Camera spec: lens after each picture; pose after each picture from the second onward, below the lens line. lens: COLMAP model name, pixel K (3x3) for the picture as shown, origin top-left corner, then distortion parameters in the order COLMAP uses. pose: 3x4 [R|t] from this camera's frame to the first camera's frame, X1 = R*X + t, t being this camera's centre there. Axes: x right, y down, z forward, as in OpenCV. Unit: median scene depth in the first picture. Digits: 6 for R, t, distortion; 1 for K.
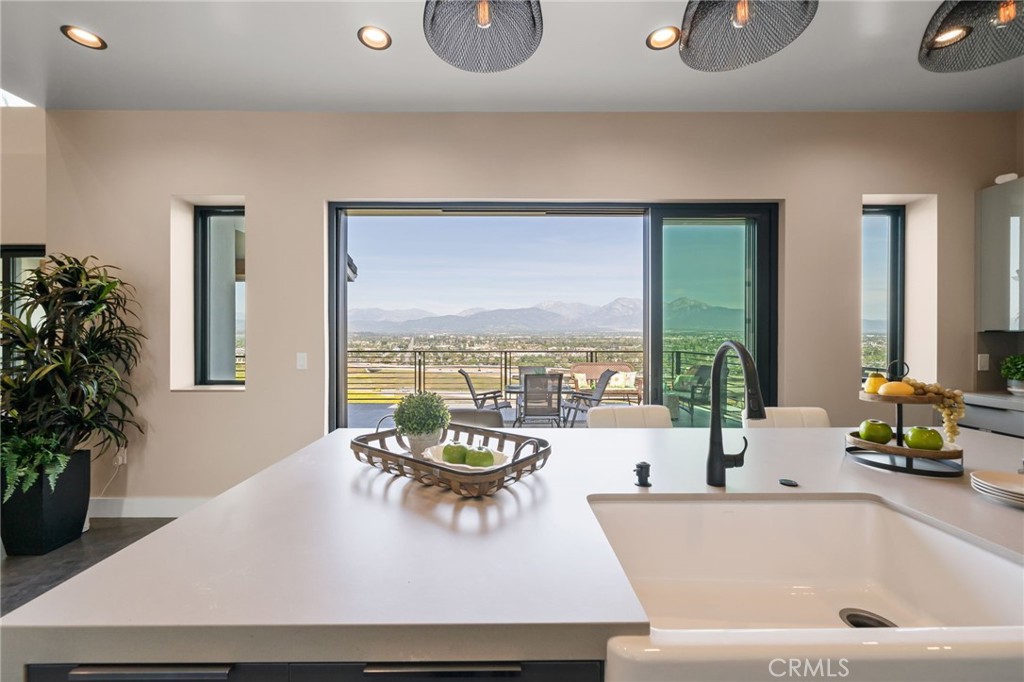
lens RADIAL K [[407.9, 0, 505.2], [0, 407.9, 335.3], [0, 0, 1]] dist [-0.003833, -0.000222]
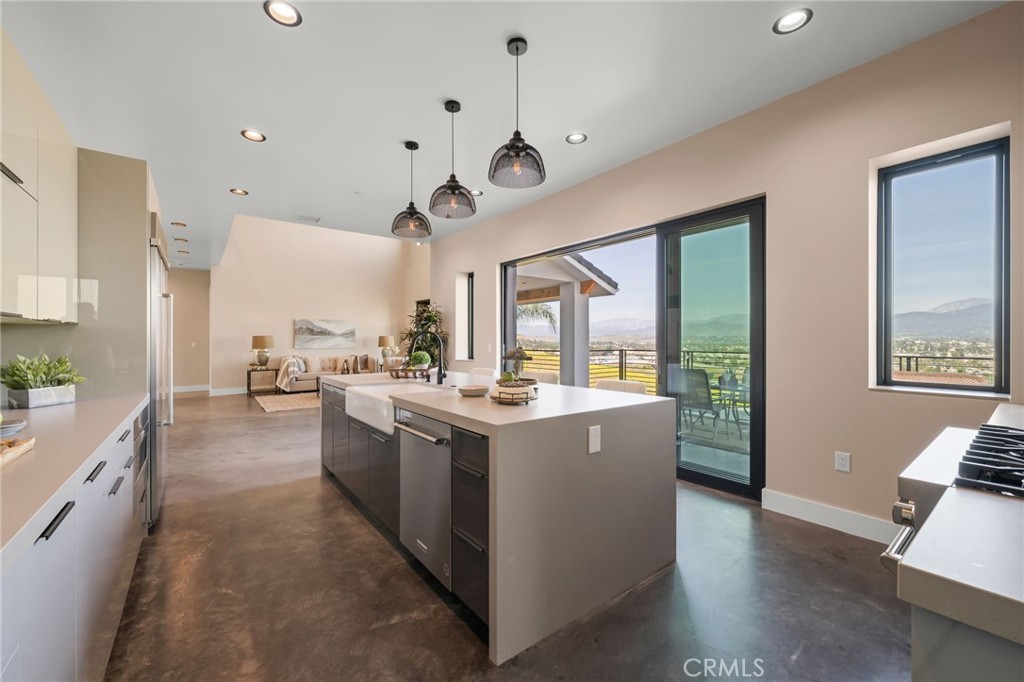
lens RADIAL K [[407.9, 0, 505.1], [0, 407.9, 342.6], [0, 0, 1]] dist [-0.003833, -0.000222]
pose [[0.600131, 0.004175, -0.799891, 1.049026], [0.000575, 0.999984, 0.005651, 0.025545], [0.799902, -0.003851, 0.600119, -0.106668]]
